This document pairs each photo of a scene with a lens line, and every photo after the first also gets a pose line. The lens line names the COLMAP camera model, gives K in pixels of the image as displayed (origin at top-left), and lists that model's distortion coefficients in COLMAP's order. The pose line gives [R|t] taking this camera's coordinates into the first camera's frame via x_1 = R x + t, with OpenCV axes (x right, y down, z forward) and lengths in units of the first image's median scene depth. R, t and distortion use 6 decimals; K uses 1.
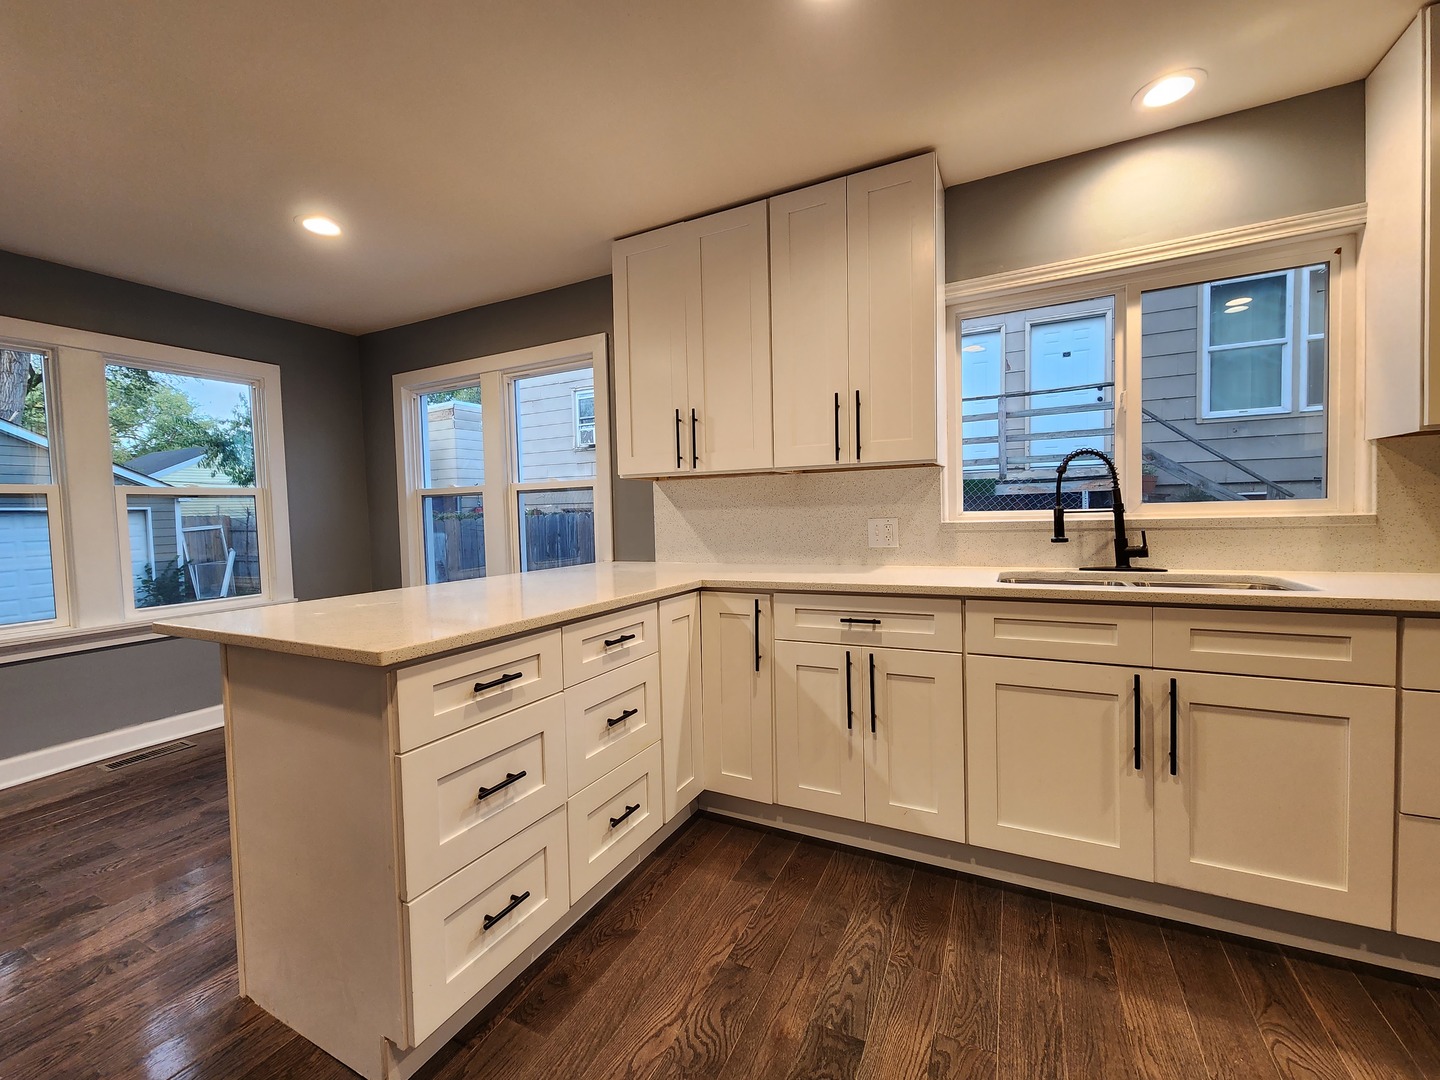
lens RADIAL K [[594.3, 0, 714.0], [0, 594.3, 534.7], [0, 0, 1]] dist [0.003862, -0.003033]
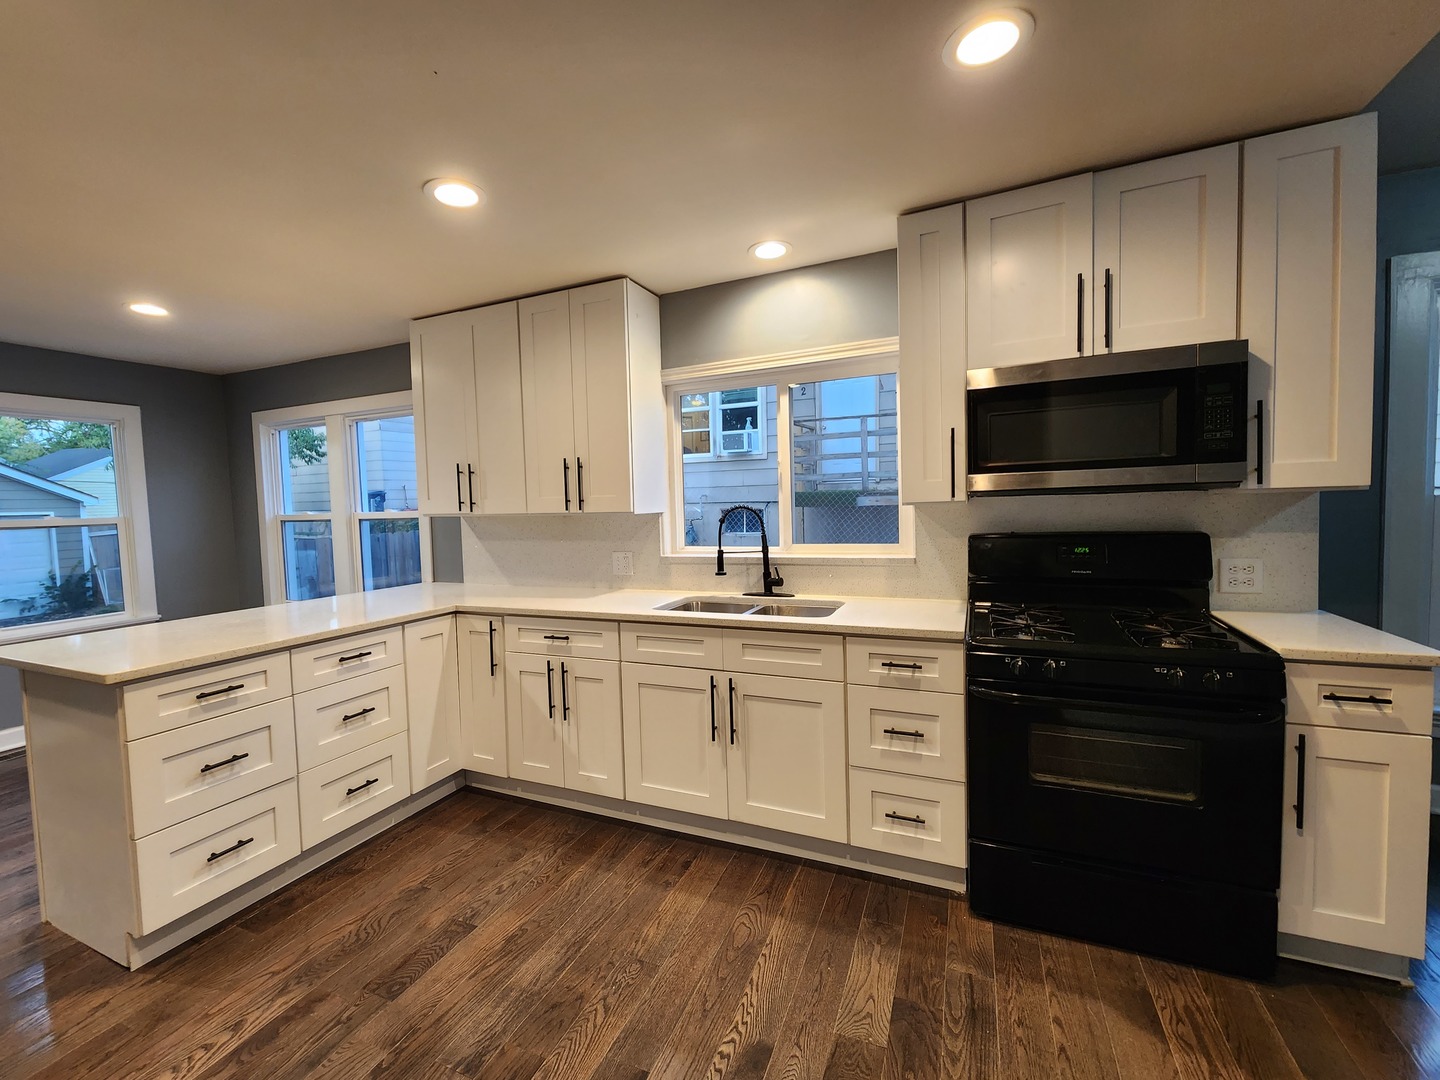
lens RADIAL K [[594.3, 0, 714.0], [0, 594.3, 534.7], [0, 0, 1]] dist [0.003862, -0.003033]
pose [[0.997805, -0.004619, 0.066056, 0.422623], [0.003929, 0.999936, 0.010568, -0.081710], [-0.066101, -0.010285, 0.997760, -0.293048]]
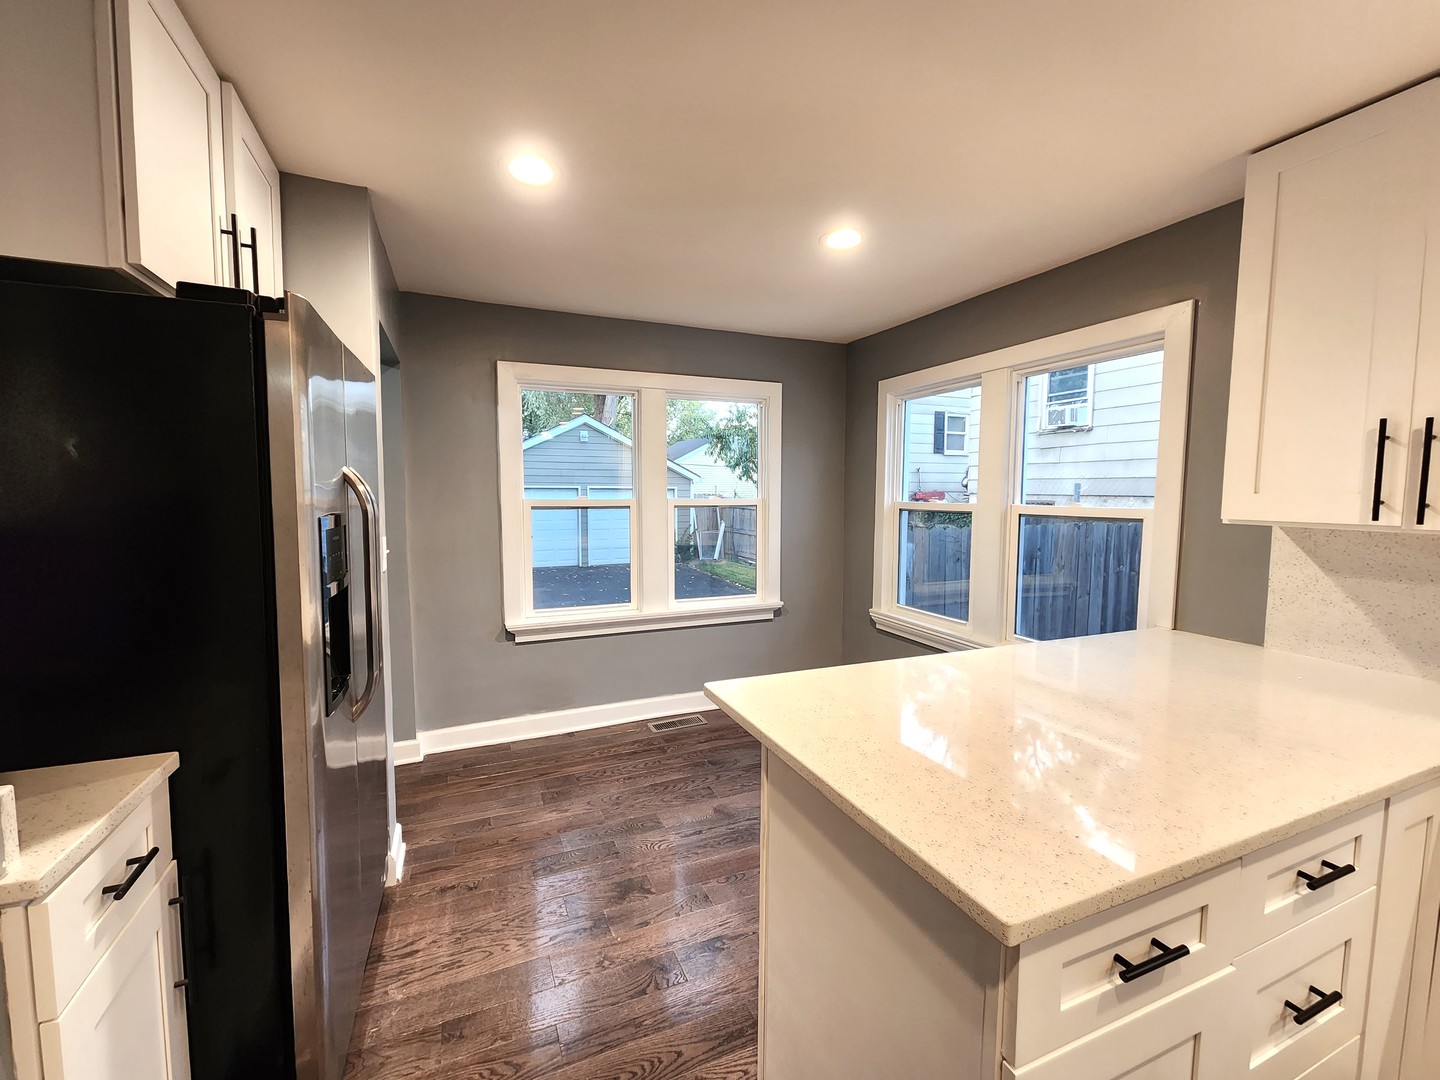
lens RADIAL K [[592.9, 0, 710.6], [0, 592.9, 534.3], [0, 0, 1]] dist [0.007046, -0.005303]
pose [[0.766815, 0.075234, -0.637443, -0.204476], [-0.050734, 0.997104, 0.056652, -0.108334], [0.639859, -0.011102, 0.768412, 0.153448]]
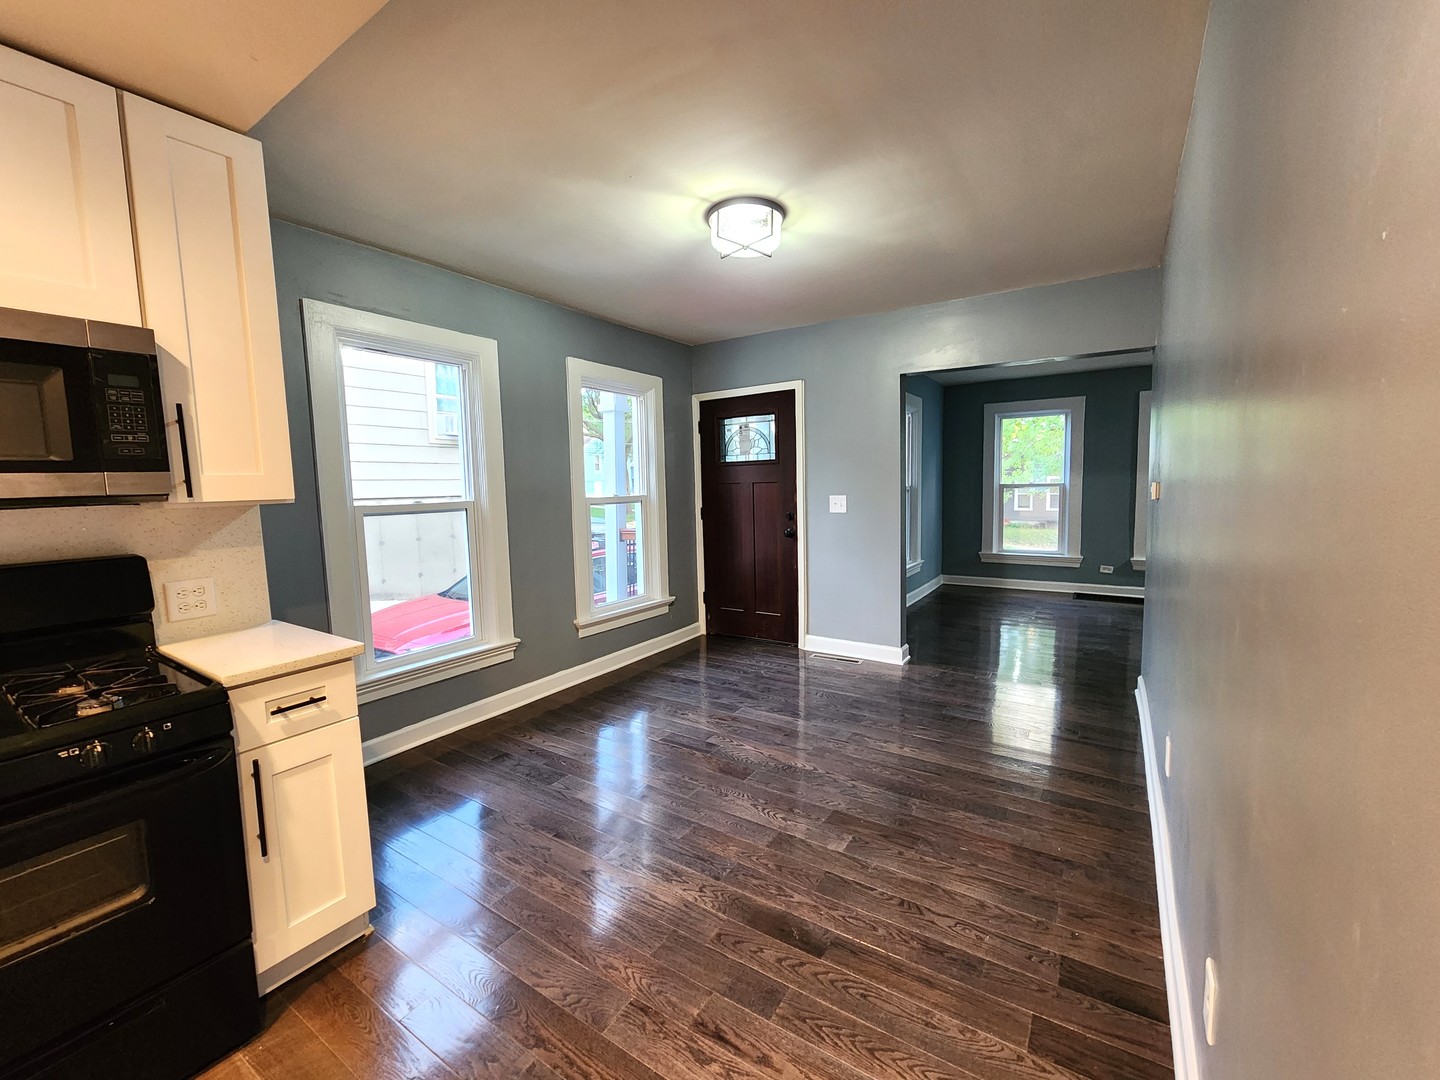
lens RADIAL K [[592.9, 0, 710.6], [0, 592.9, 534.3], [0, 0, 1]] dist [0.007046, -0.005303]
pose [[0.118331, -0.061580, 0.991063, 0.569597], [0.067716, 0.996252, 0.053817, -0.090350], [-0.990663, 0.060743, 0.122057, -0.248226]]
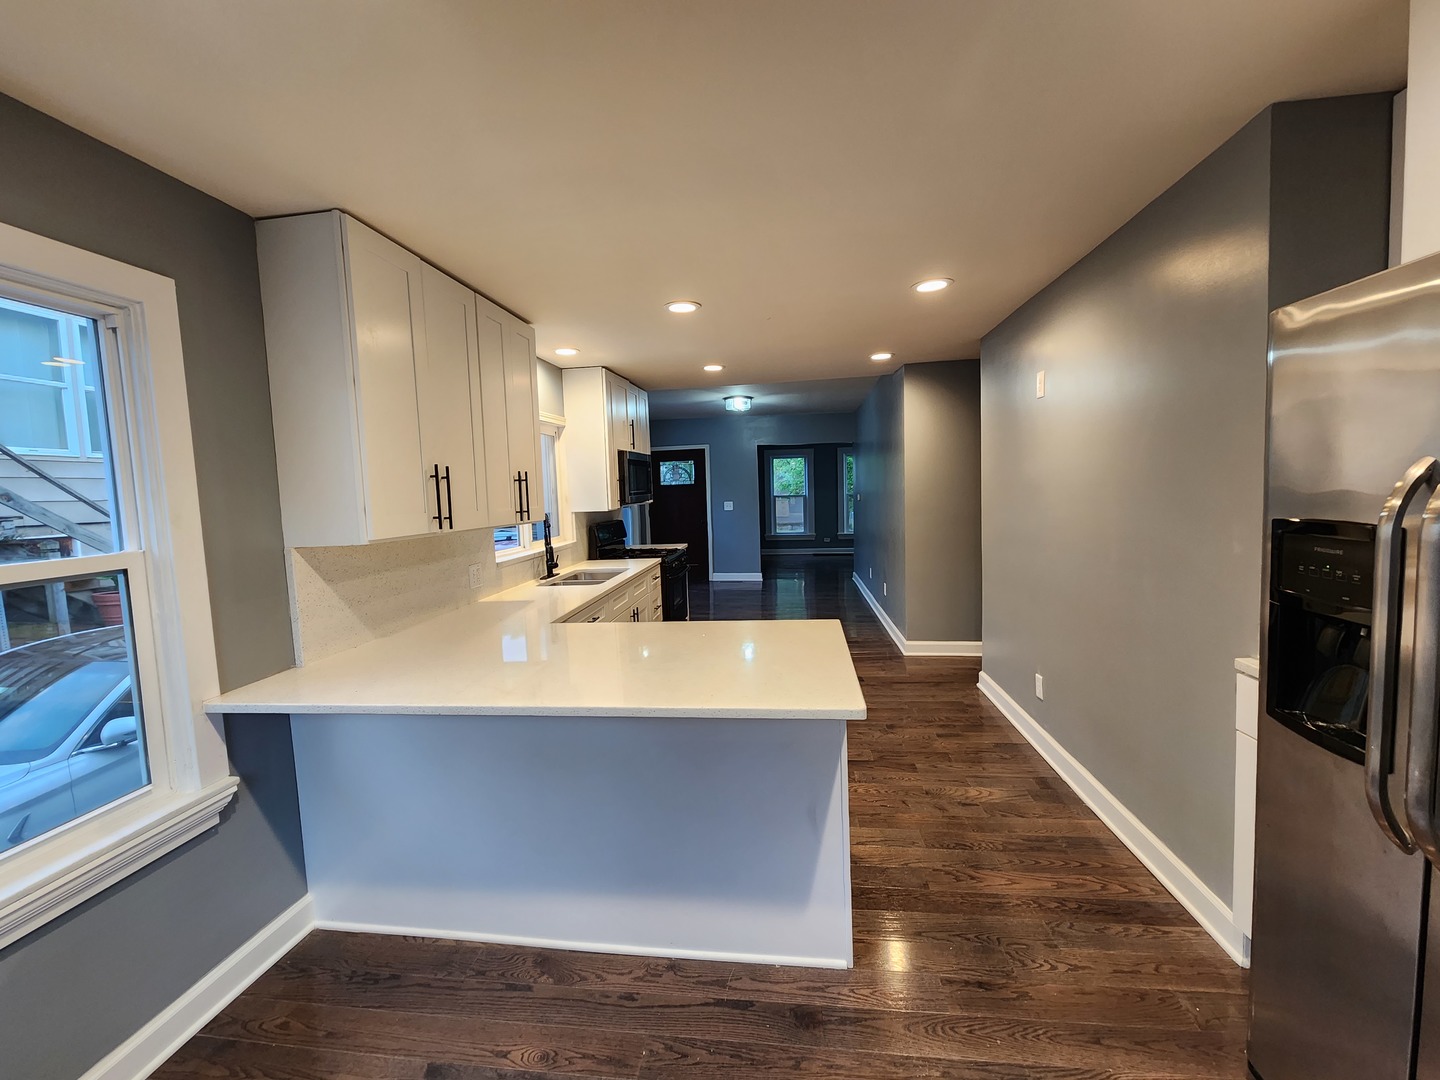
lens RADIAL K [[592.9, 0, 710.6], [0, 592.9, 534.3], [0, 0, 1]] dist [0.007046, -0.005303]
pose [[-0.330895, -0.033811, 0.943062, -1.151251], [0.087227, 0.993984, 0.066242, -0.140496], [-0.939628, 0.104180, -0.325955, 0.997224]]
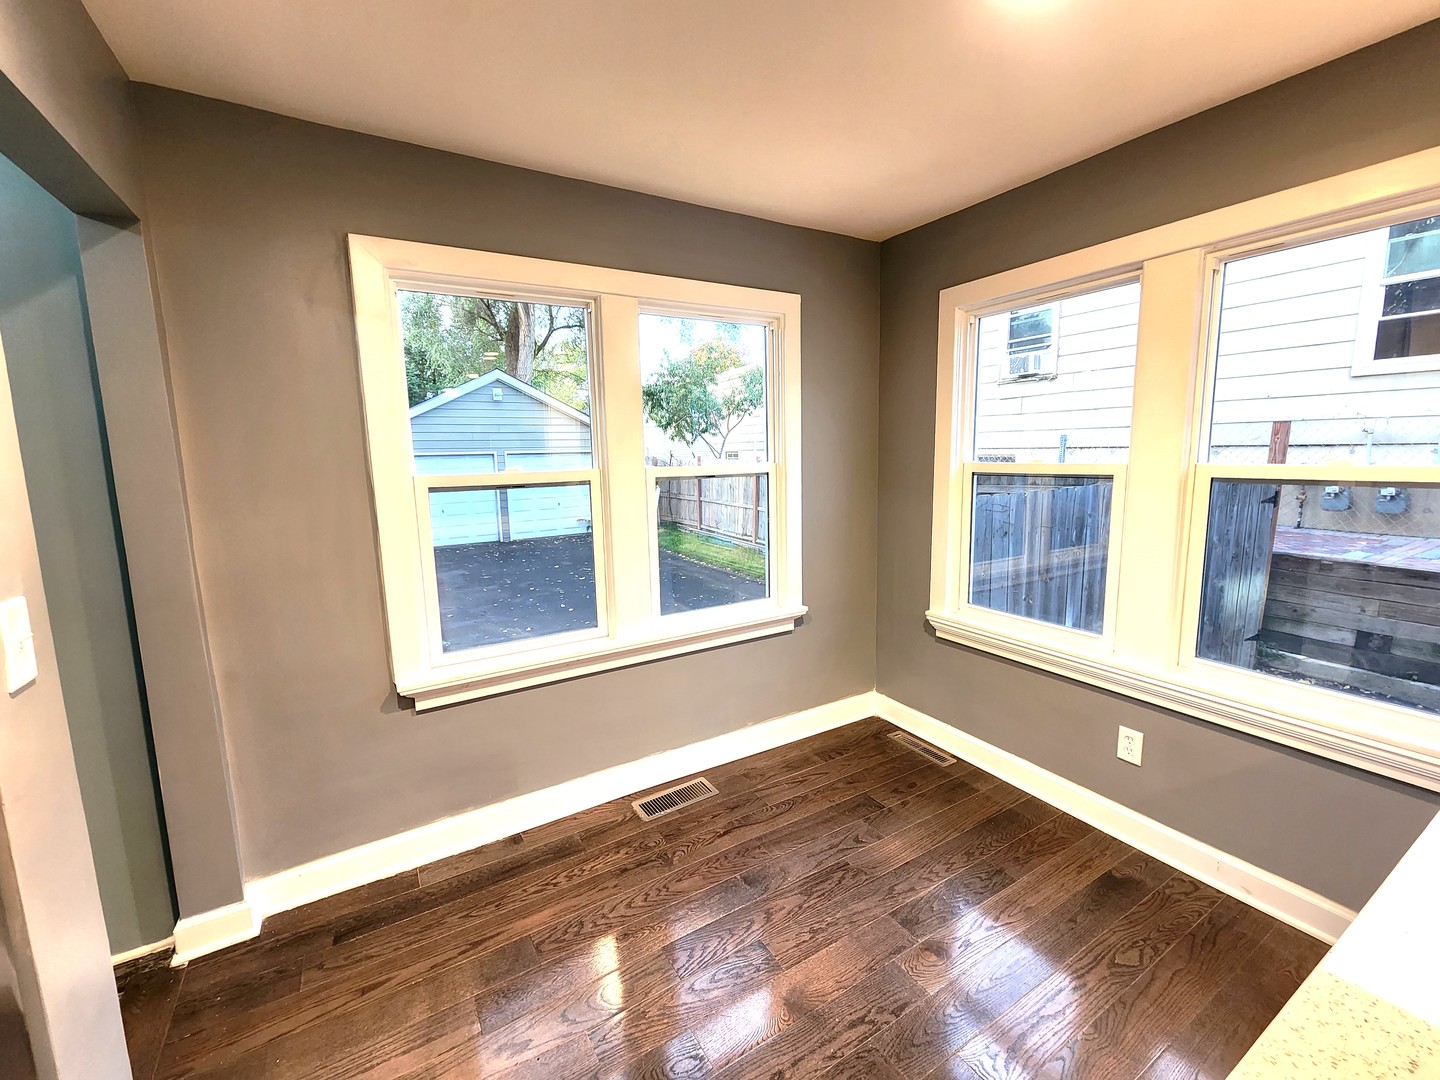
lens RADIAL K [[592.9, 0, 710.6], [0, 592.9, 534.3], [0, 0, 1]] dist [0.007046, -0.005303]
pose [[0.844718, 0.081281, -0.529003, -0.647905], [-0.022774, 0.992965, 0.116201, -0.115625], [0.534726, -0.086110, 0.840627, 0.467486]]
